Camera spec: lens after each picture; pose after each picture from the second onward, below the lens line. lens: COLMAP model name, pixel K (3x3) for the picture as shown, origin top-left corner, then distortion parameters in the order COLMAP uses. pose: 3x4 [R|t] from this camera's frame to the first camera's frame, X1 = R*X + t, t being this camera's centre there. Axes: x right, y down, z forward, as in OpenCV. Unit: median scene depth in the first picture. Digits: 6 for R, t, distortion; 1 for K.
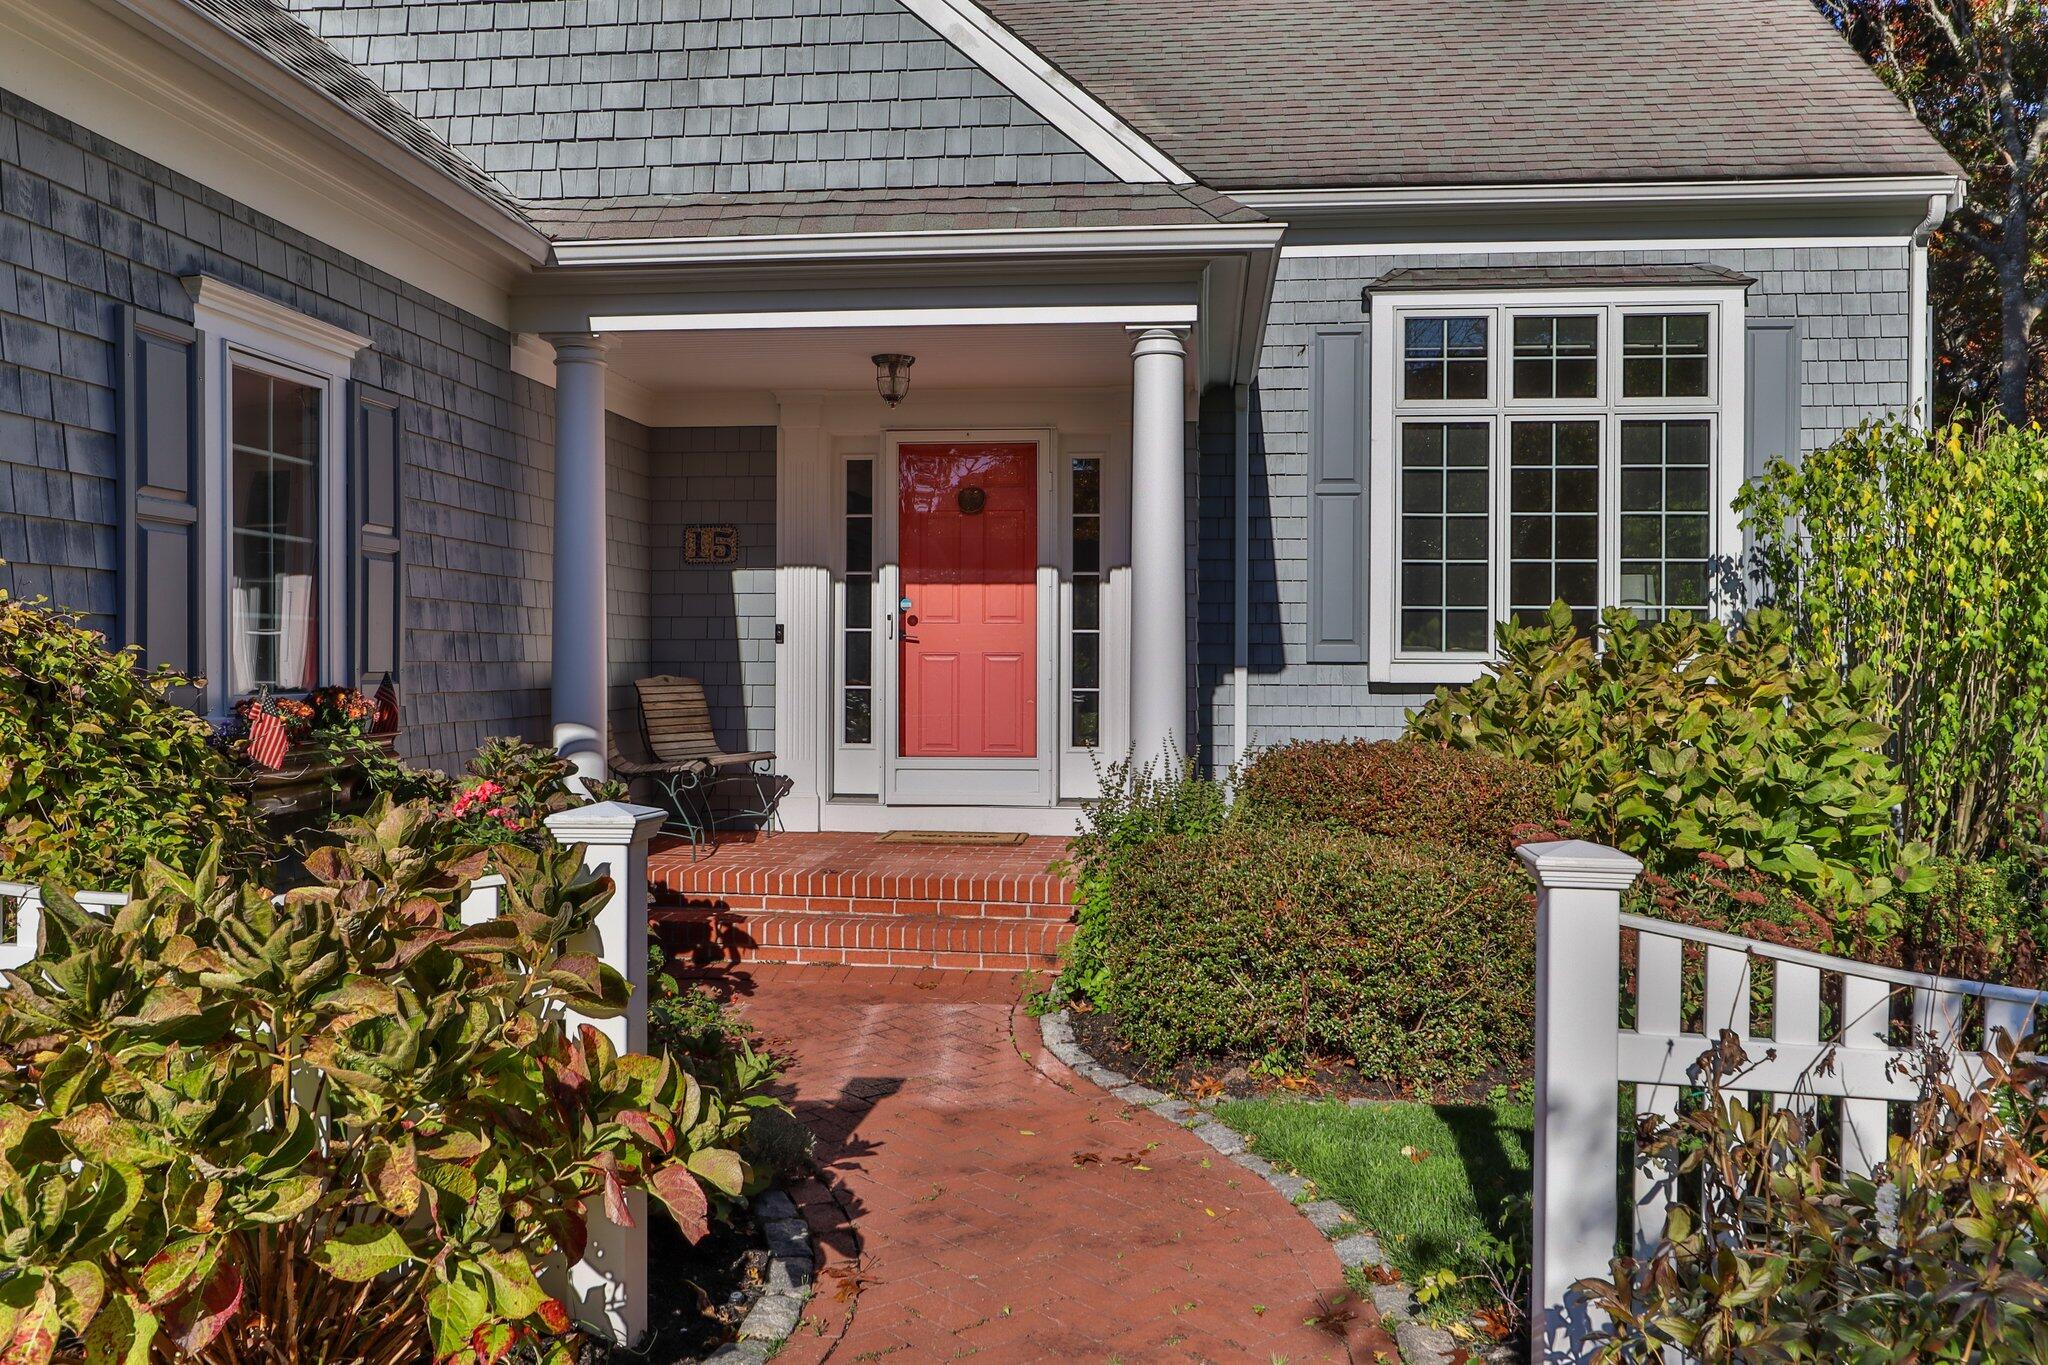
lens RADIAL K [[1482.0, 0, 1041.8], [0, 1482.0, 644.1], [0, 0, 1]] dist [-0.032007, 0.013223]
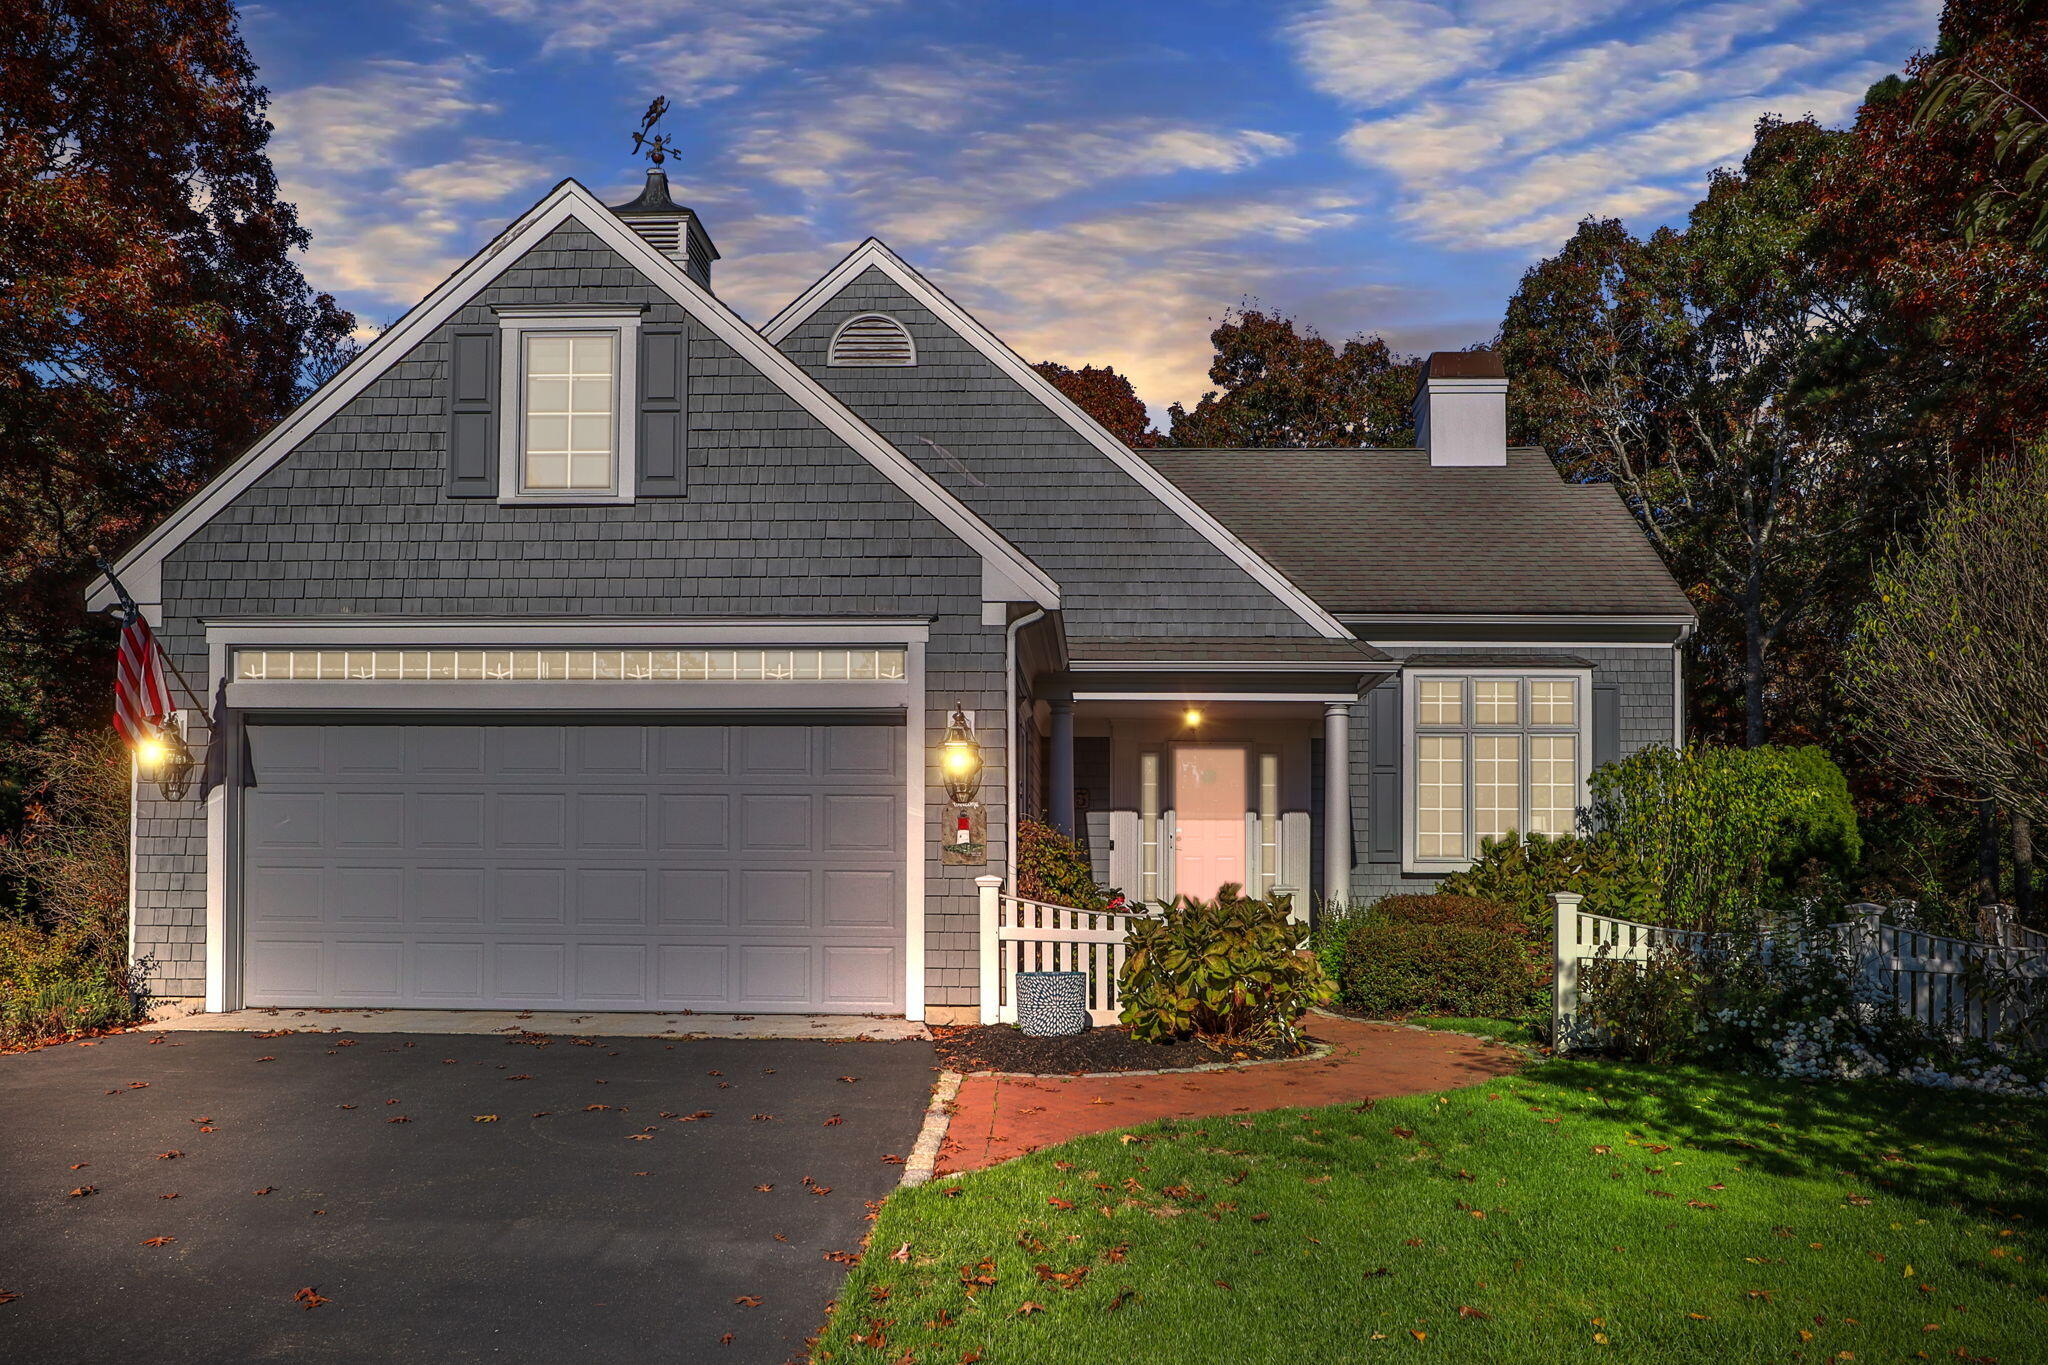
lens RADIAL K [[1685.9, 0, 942.0], [0, 1685.9, 848.1], [0, 0, 1]] dist [-0.018791, -0.003908]
pose [[0.995354, 0.002495, 0.096253, -0.702159], [-0.000173, 0.999709, -0.024124, 0.057043], [-0.096285, 0.023996, 0.995065, -1.336891]]
